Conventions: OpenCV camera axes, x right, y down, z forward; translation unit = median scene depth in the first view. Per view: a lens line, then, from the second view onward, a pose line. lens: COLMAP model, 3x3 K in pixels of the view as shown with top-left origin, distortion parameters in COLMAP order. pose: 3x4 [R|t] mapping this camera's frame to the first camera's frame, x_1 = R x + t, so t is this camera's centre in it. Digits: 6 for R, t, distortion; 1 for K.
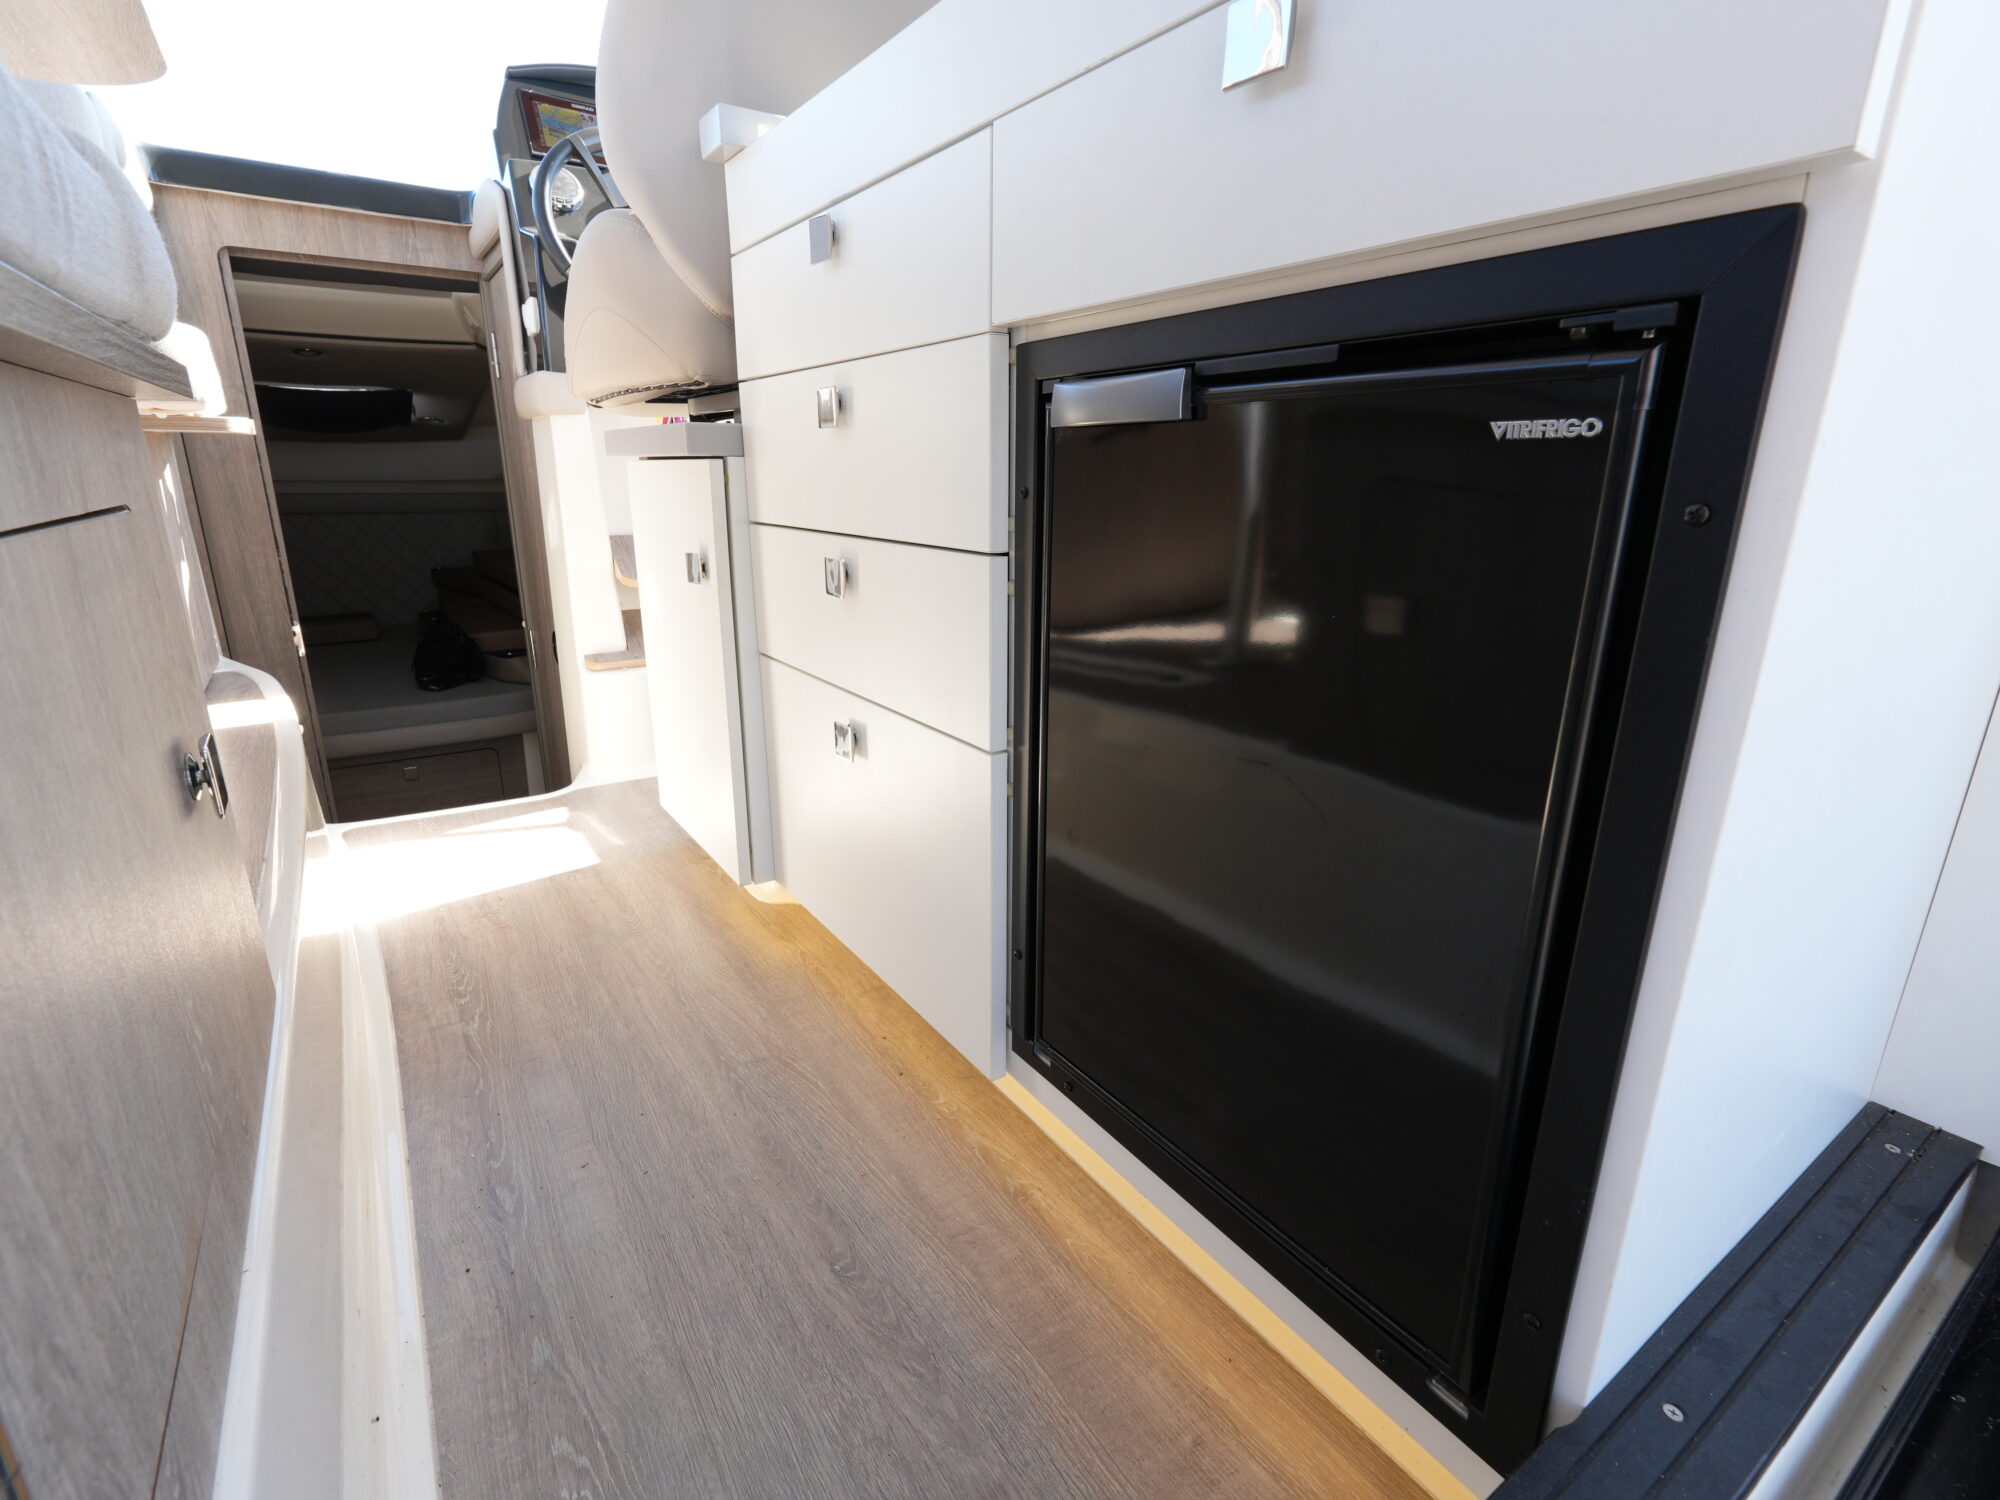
lens RADIAL K [[945.6, 0, 995.0], [0, 945.6, 745.6], [0, 0, 1]] dist [0.000018, -0.000128]
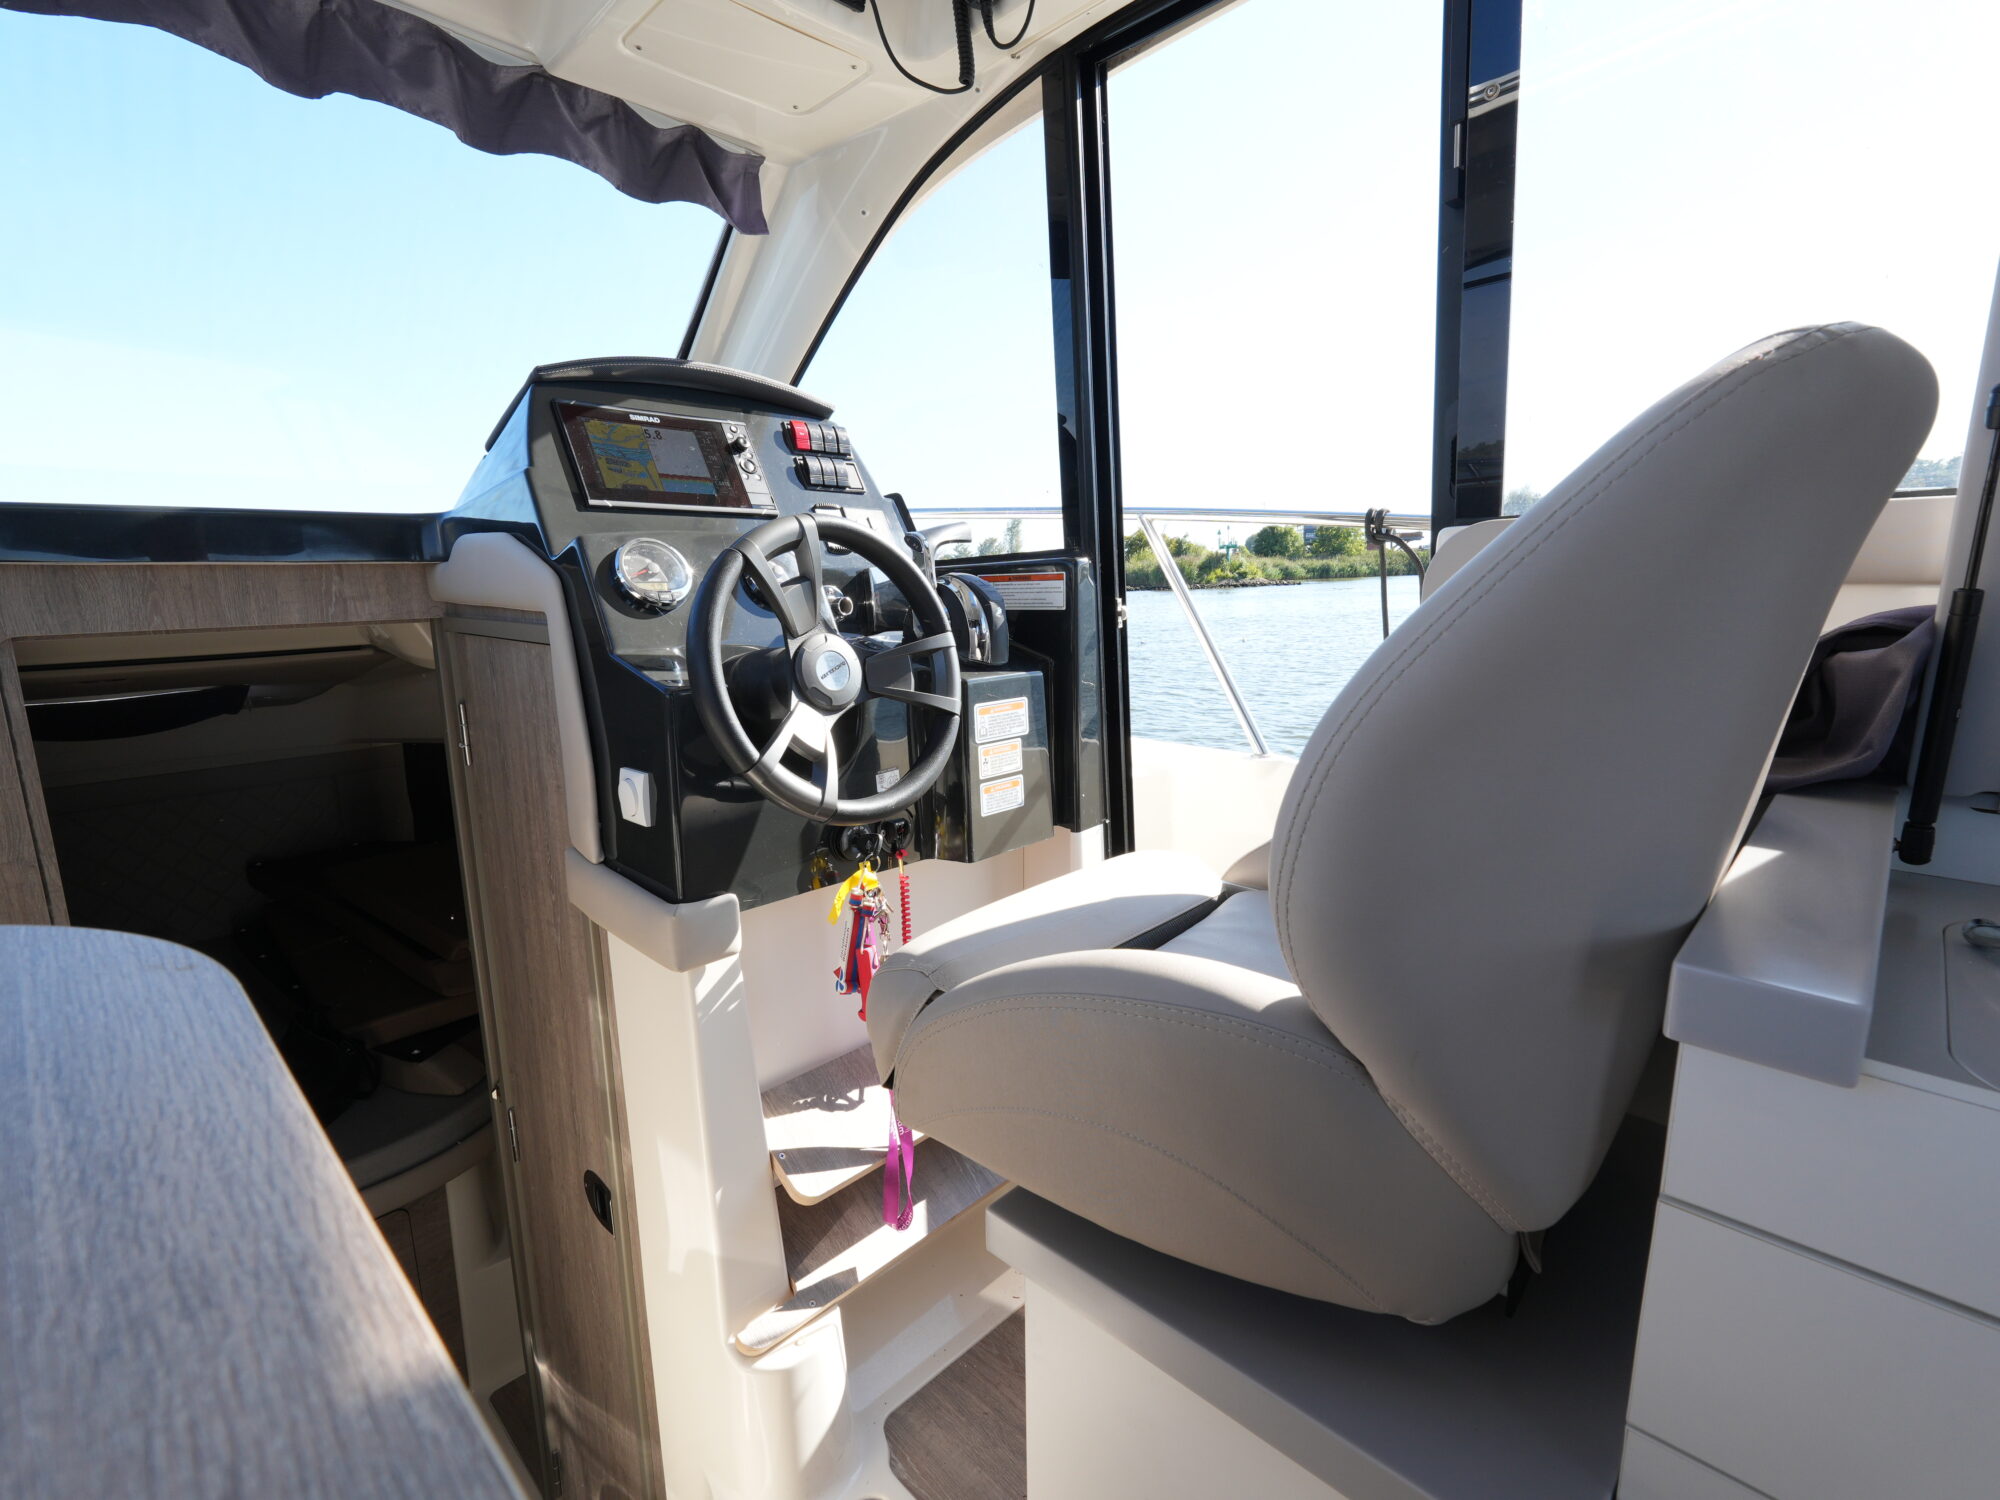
lens RADIAL K [[939.1, 0, 1001.2], [0, 939.1, 742.4], [0, 0, 1]] dist [-0.003343, 0.000761]
pose [[0.977890, -0.062153, 0.199670, -0.314990], [0.082403, 0.992084, -0.094753, -0.340165], [-0.192200, 0.109112, 0.975271, 0.303552]]
